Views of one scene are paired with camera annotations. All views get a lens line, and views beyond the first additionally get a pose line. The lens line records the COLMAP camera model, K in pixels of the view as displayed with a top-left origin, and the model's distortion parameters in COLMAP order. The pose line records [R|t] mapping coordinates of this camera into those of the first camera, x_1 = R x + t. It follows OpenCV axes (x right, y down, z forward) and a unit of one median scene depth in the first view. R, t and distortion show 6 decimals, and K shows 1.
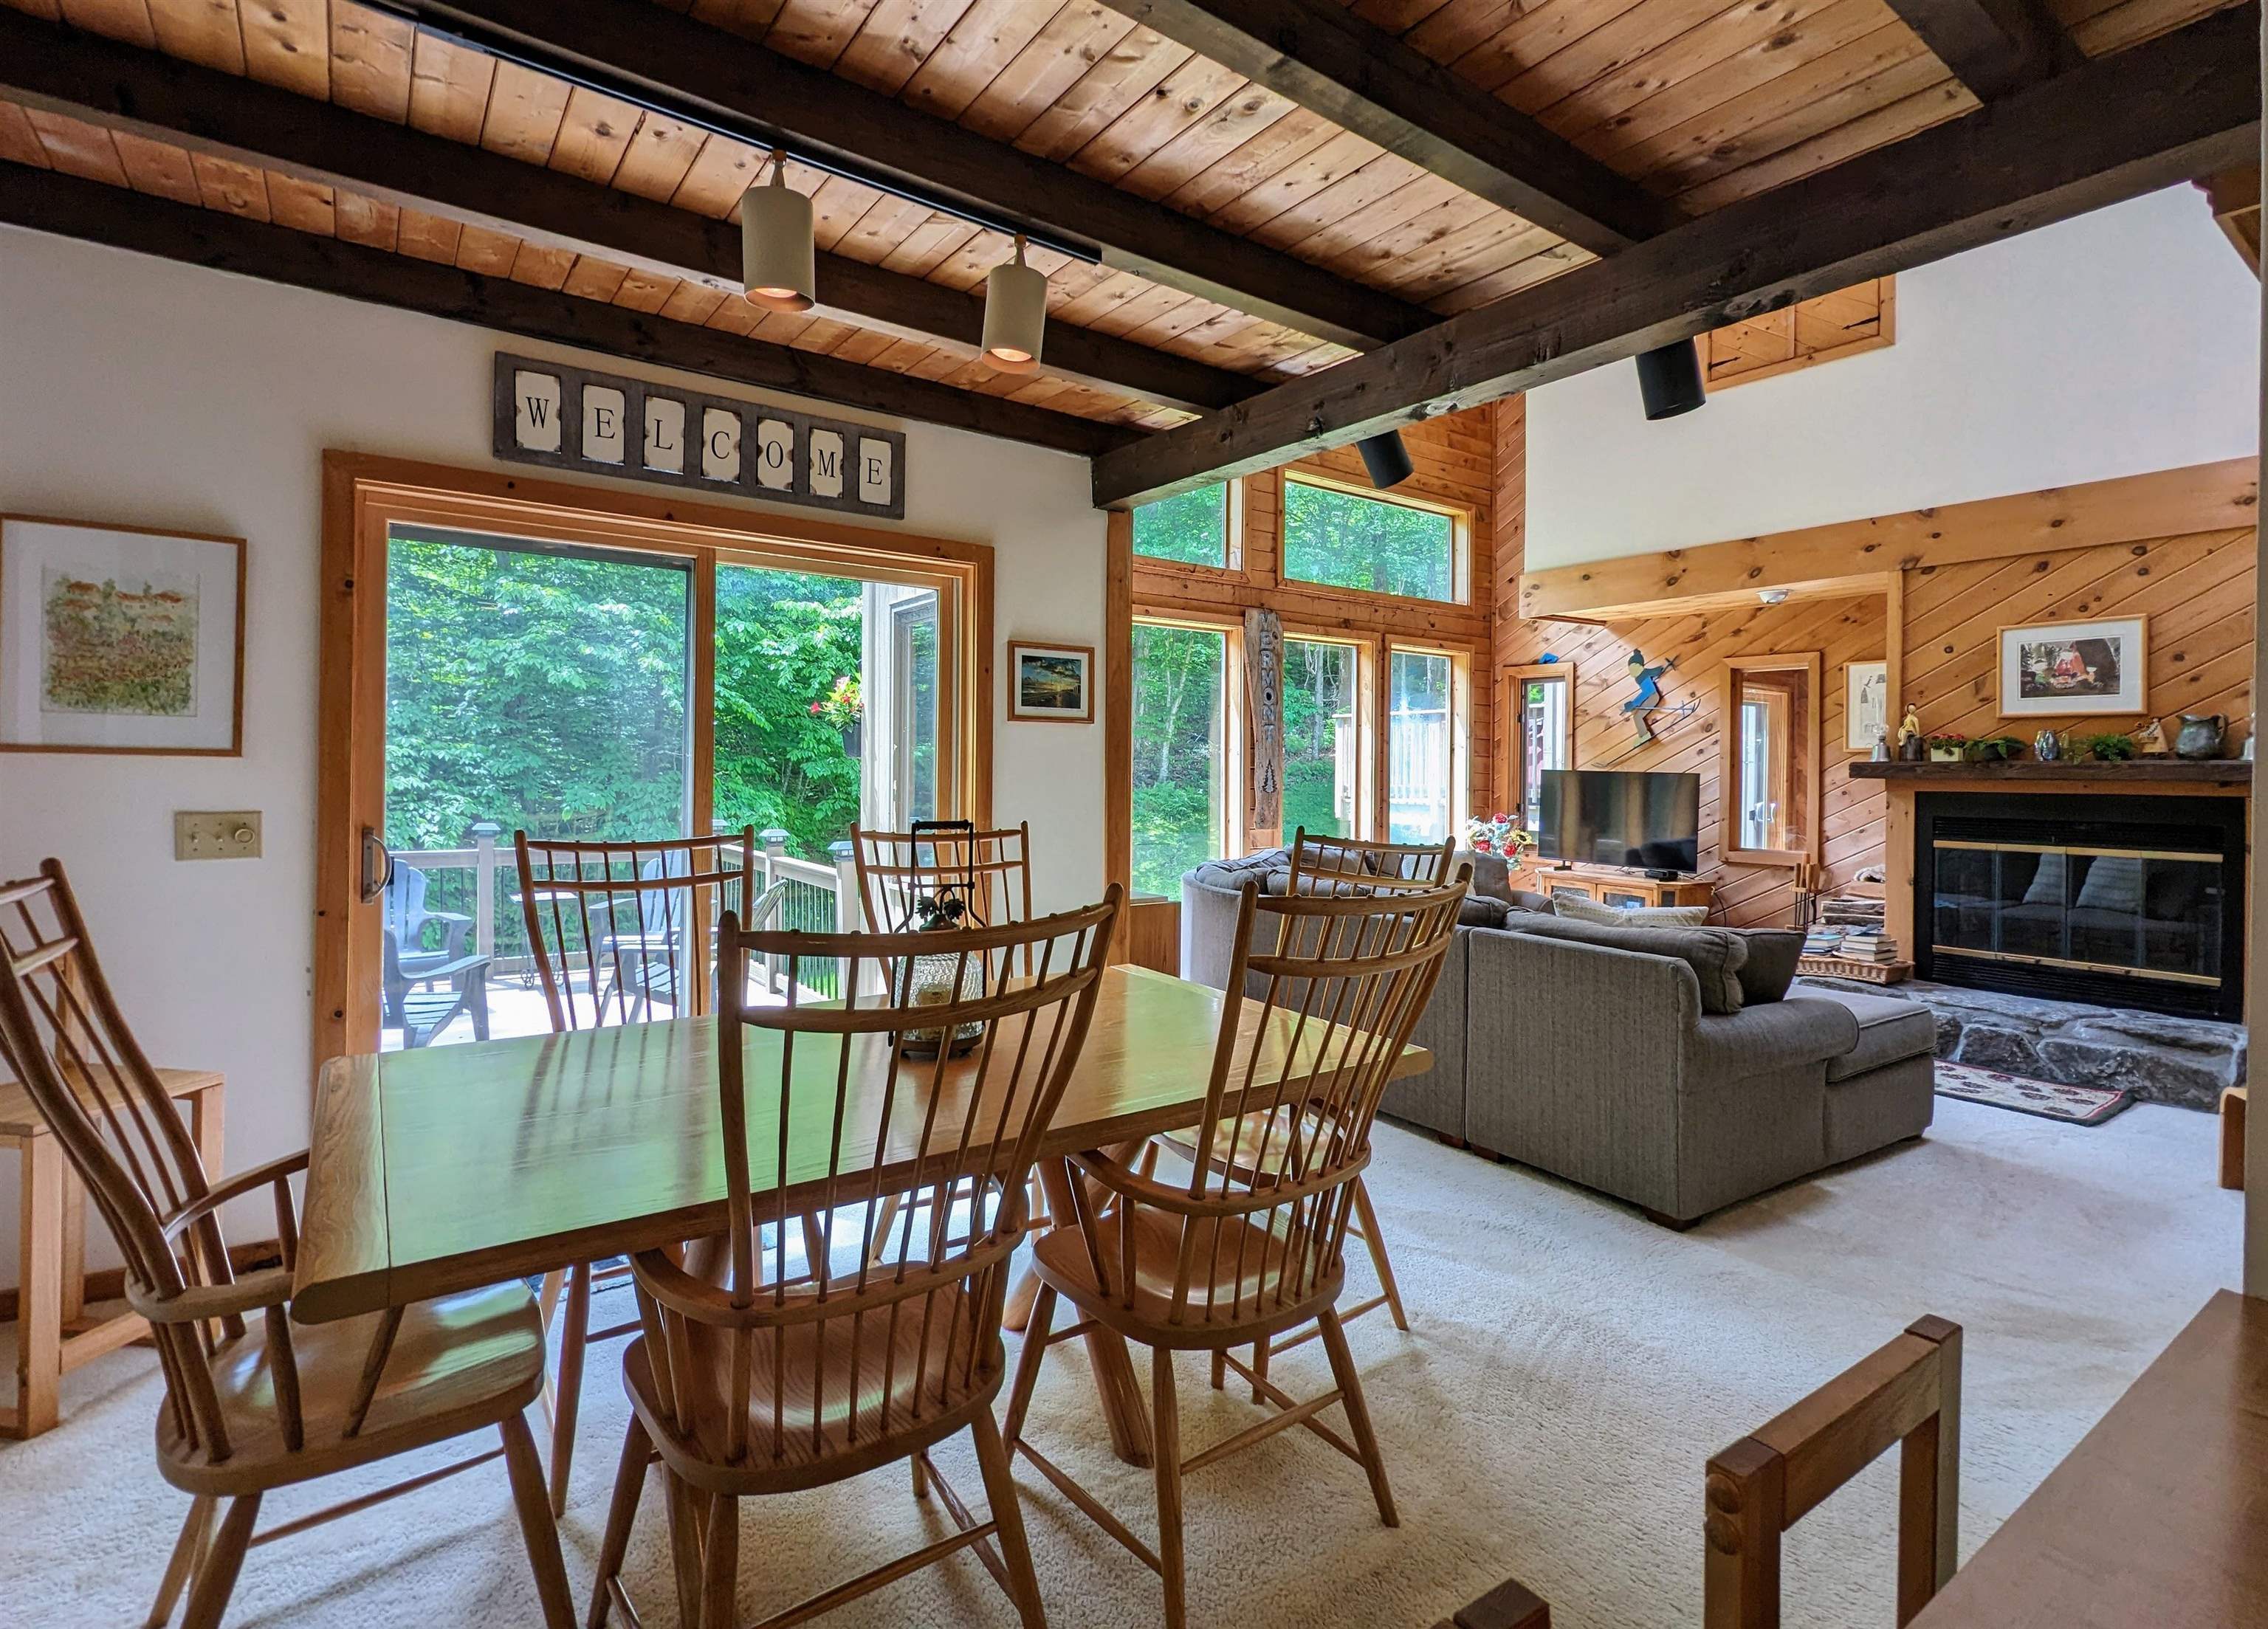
lens RADIAL K [[1092.8, 0, 1137.6], [0, 1092.8, 772.1], [0, 0, 1]] dist [0.008634, -0.004988]
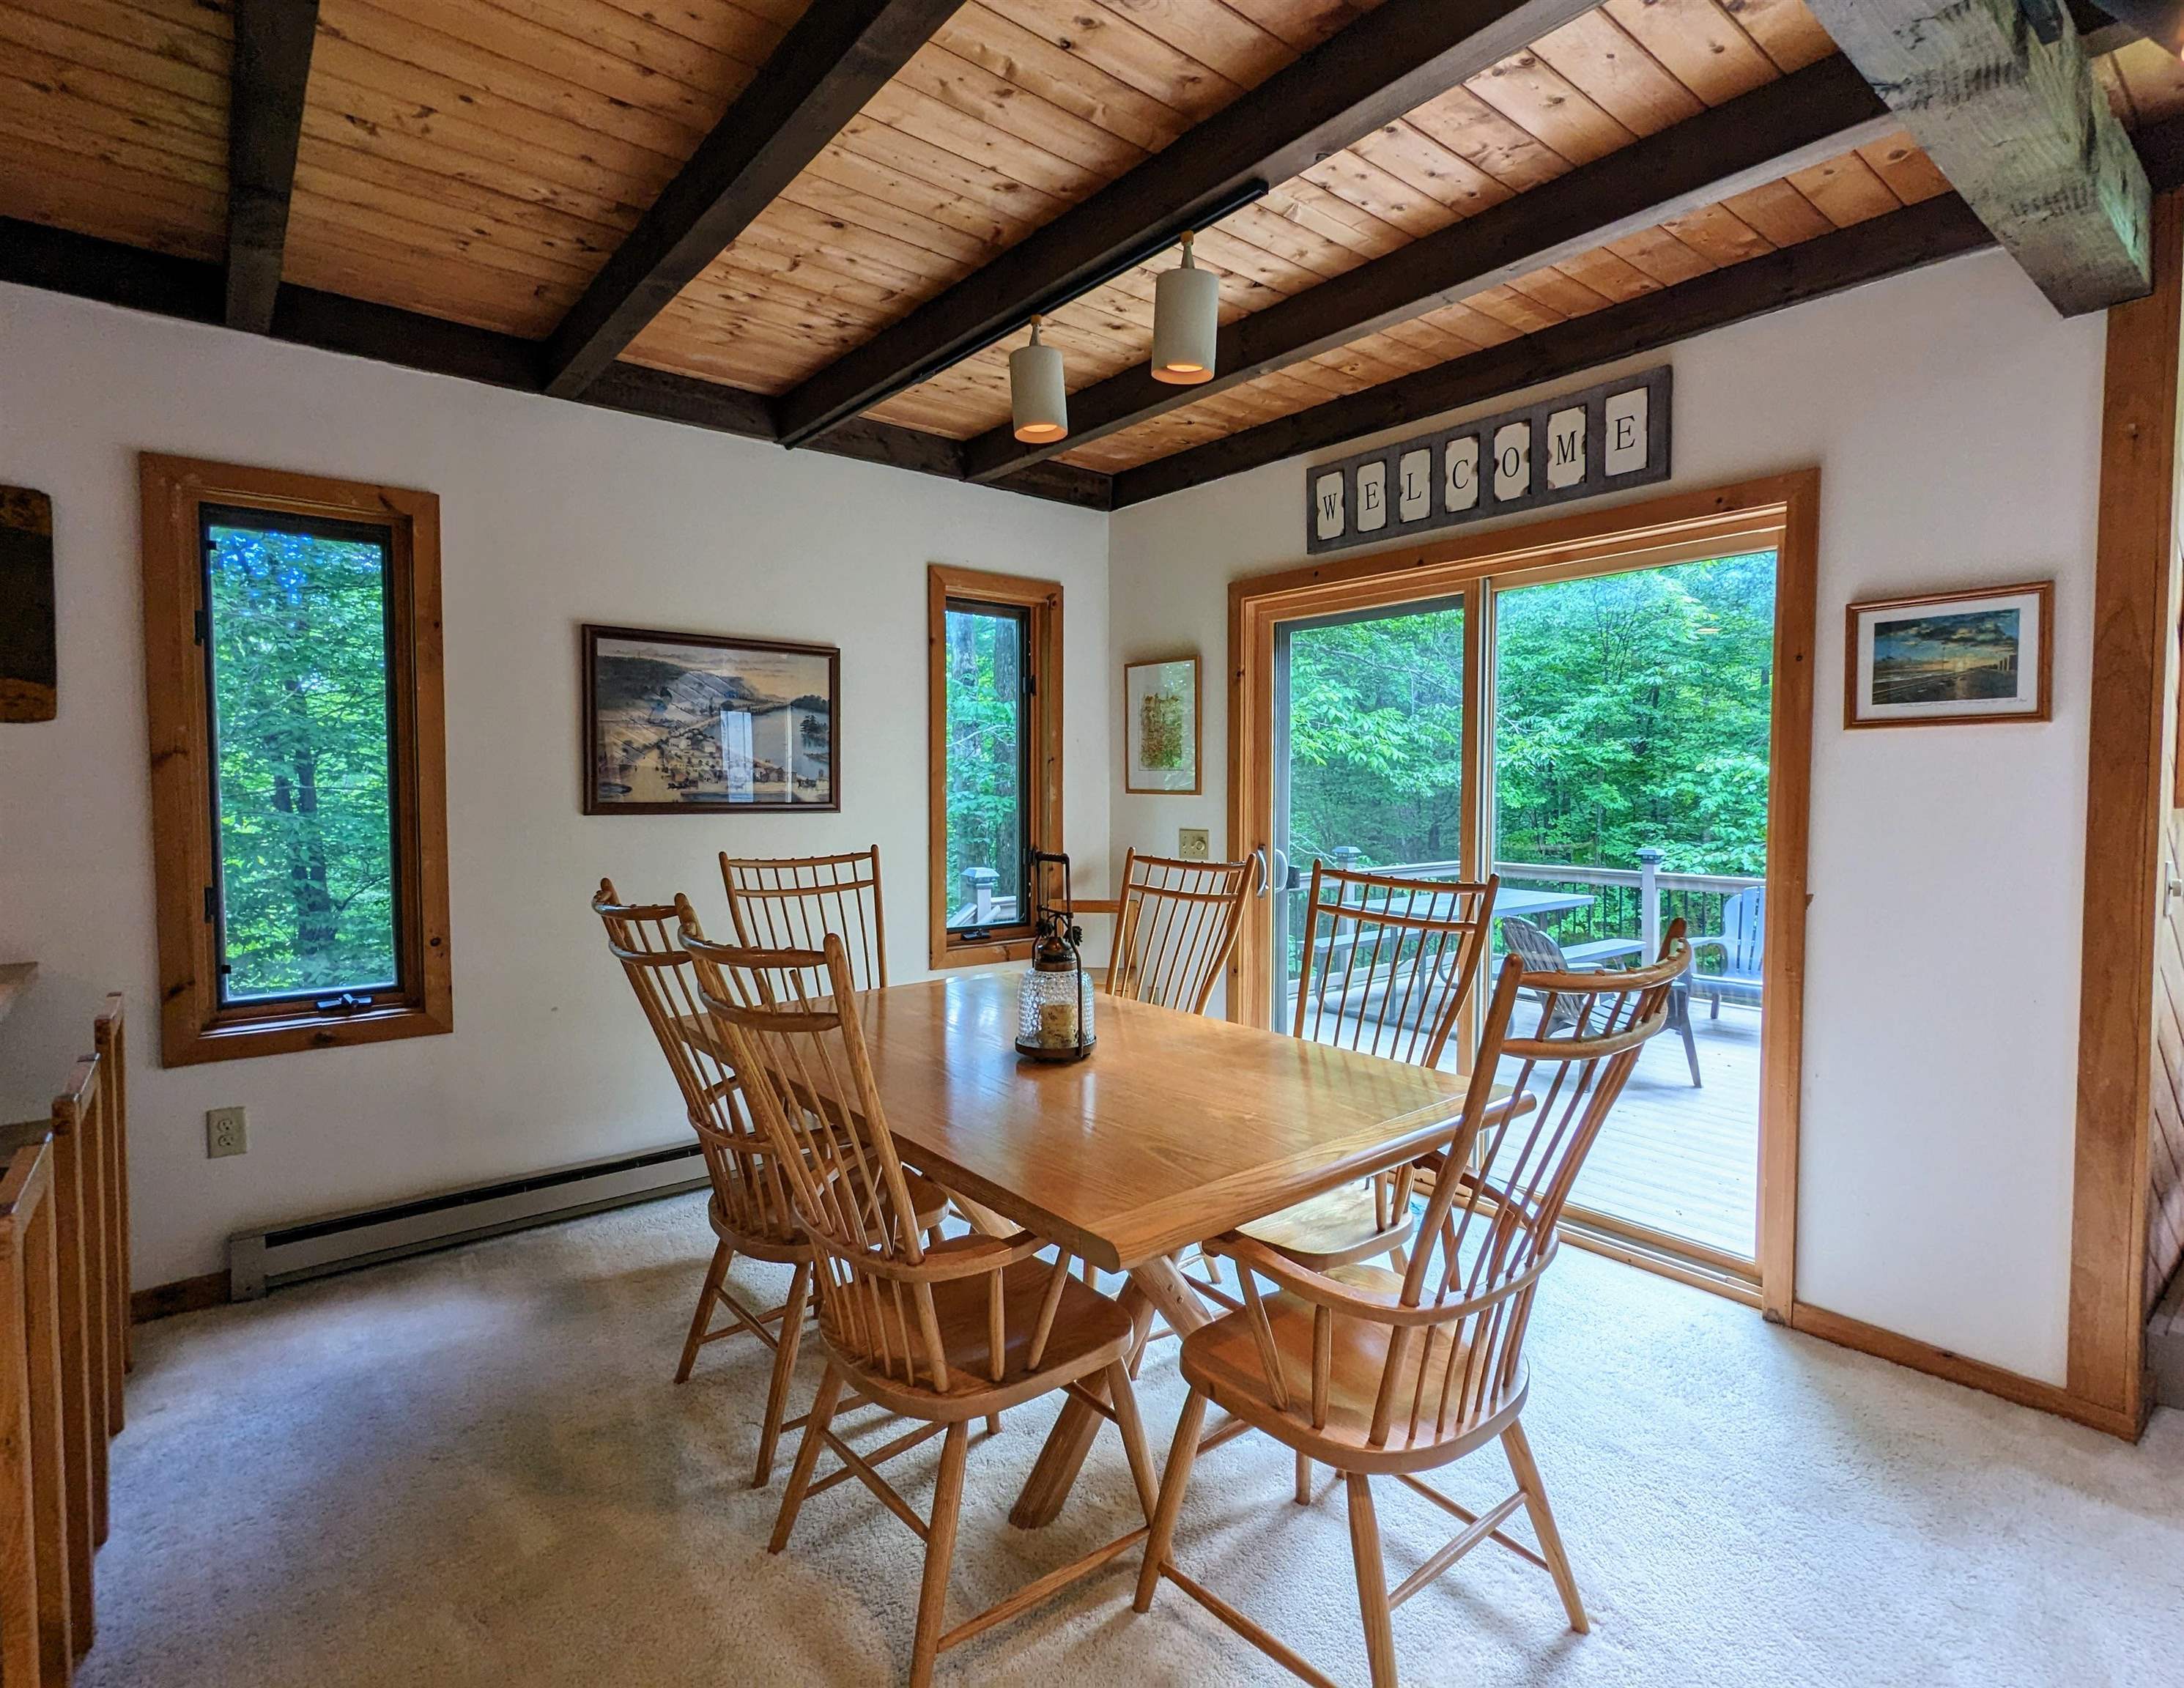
lens RADIAL K [[1088.9, 0, 1099.9], [0, 1088.9, 838.9], [0, 0, 1]] dist [-0.003035, -0.000193]
pose [[0.070308, 0.034100, -0.996942, 0.571526], [-0.005279, 0.999414, 0.033813, -0.001964], [0.997511, 0.002885, 0.070447, 0.593939]]
